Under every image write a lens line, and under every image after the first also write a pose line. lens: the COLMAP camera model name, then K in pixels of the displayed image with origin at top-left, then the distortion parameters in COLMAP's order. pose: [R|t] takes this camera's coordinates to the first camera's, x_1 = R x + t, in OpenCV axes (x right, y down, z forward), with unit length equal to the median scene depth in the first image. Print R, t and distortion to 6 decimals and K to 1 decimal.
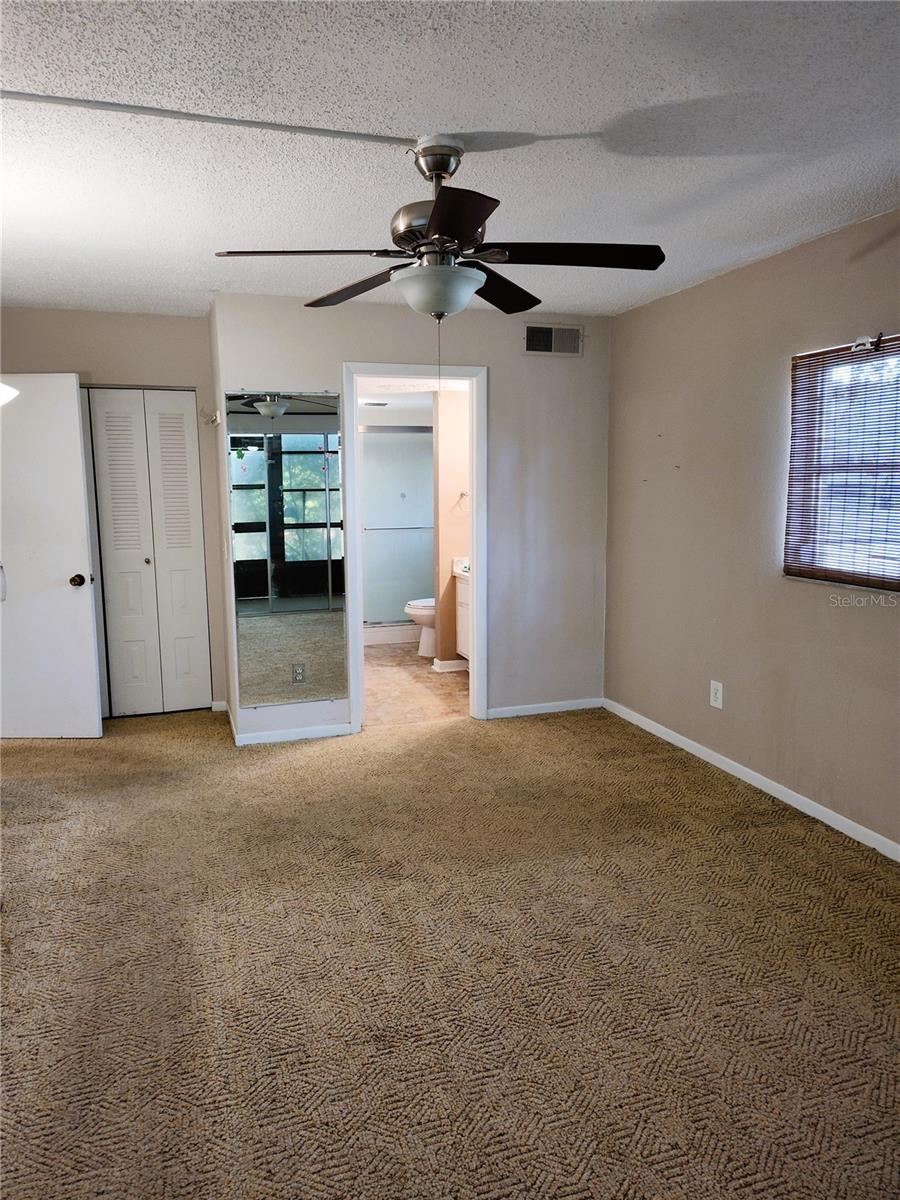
lens RADIAL K [[821.1, 0, 445.4], [0, 821.1, 597.5], [0, 0, 1]] dist [0.110280, -0.111480]
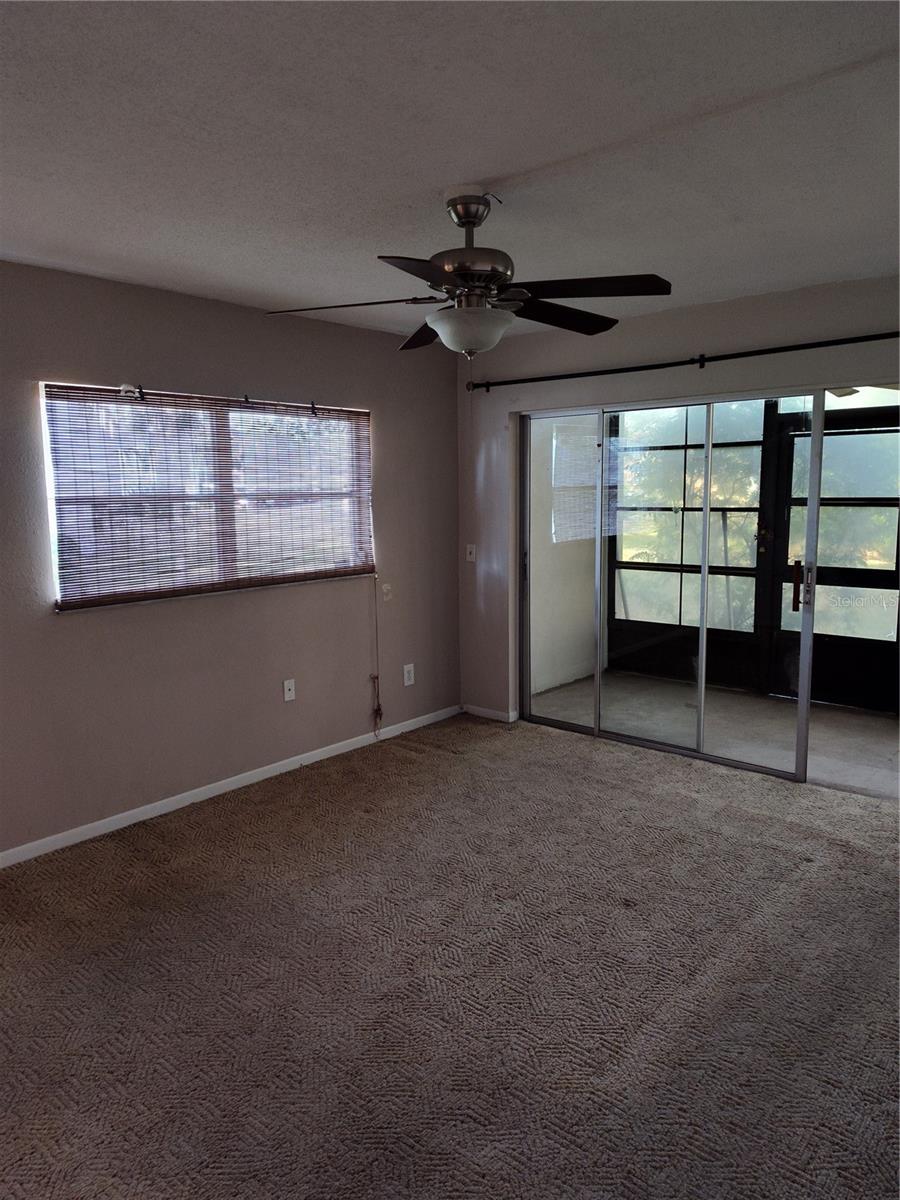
lens RADIAL K [[821.1, 0, 445.4], [0, 821.1, 597.5], [0, 0, 1]] dist [0.110280, -0.111480]
pose [[-0.510641, -0.102649, 0.853645, -0.728543], [0.142164, 0.969101, 0.201574, -0.199078], [-0.847960, 0.224289, -0.480269, 1.254555]]
